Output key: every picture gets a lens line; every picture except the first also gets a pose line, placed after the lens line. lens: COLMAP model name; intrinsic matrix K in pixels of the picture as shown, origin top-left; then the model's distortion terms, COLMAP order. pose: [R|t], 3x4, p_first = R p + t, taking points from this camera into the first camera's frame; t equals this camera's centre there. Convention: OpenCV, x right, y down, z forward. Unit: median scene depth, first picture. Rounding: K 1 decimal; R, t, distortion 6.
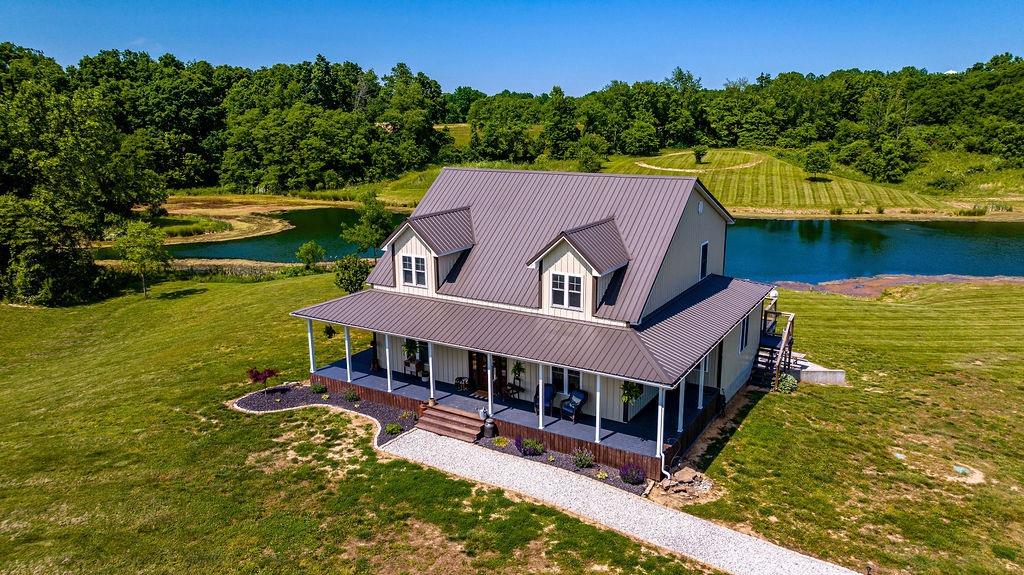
lens RADIAL K [[712.3, 0, 512.0], [0, 712.3, 287.5], [0, 0, 1]] dist [-0.010888, 0.001048]
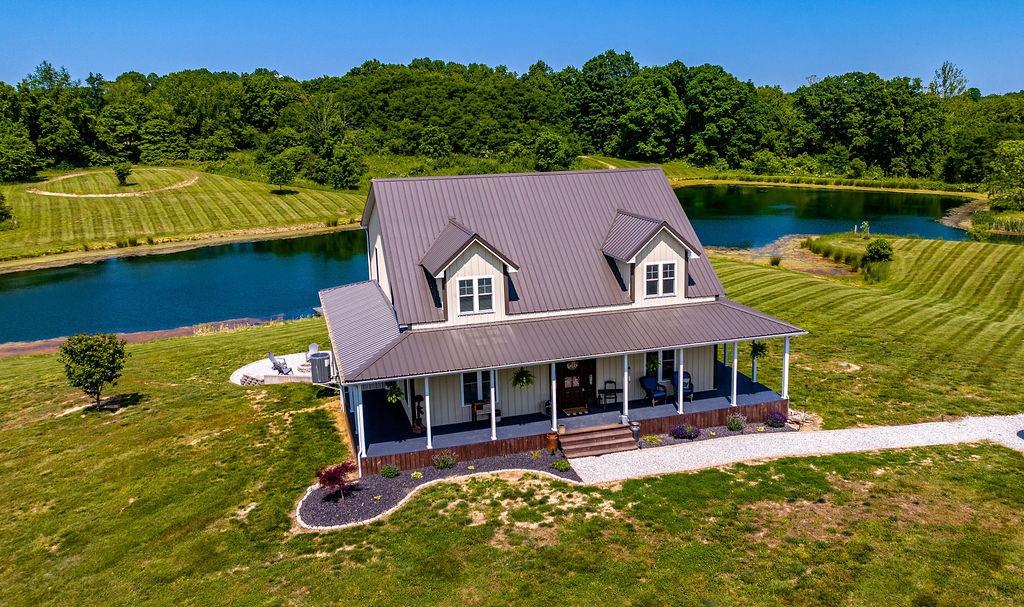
lens RADIAL K [[850.5, 0, 552.3], [0, 850.5, 291.5], [0, 0, 1]] dist [-0.015024, -0.004537]
pose [[0.658648, -0.162431, 0.734710, -0.179958], [0.193676, 0.980120, 0.043062, -0.011788], [-0.727099, 0.113933, 0.677013, 0.054148]]
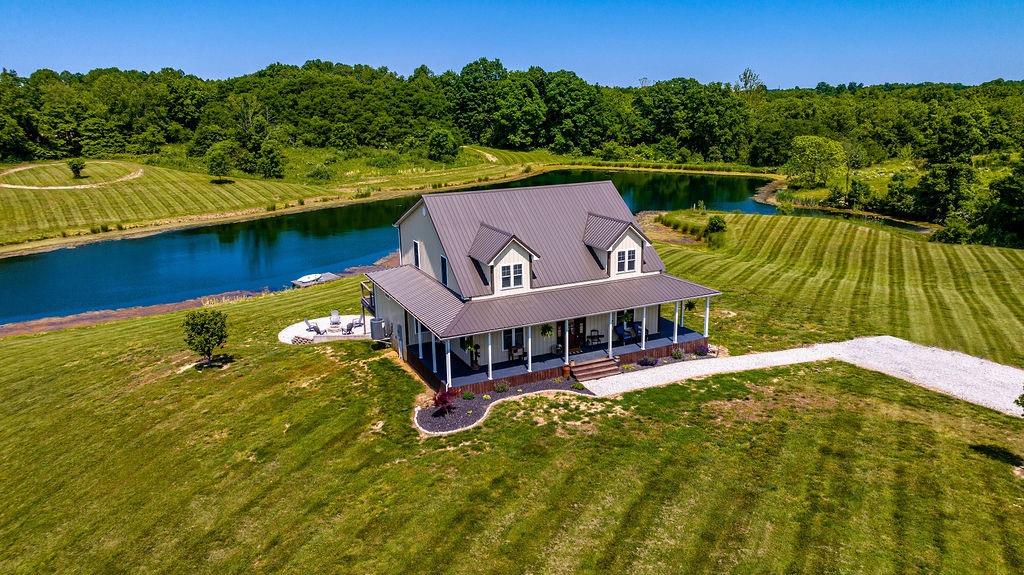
lens RADIAL K [[712.3, 0, 512.0], [0, 712.3, 287.5], [0, 0, 1]] dist [-0.010888, 0.001048]
pose [[0.556686, -0.215921, 0.802171, -0.252550], [0.212987, 0.970451, 0.113409, -0.032124], [-0.802955, 0.107719, 0.586225, 0.057772]]
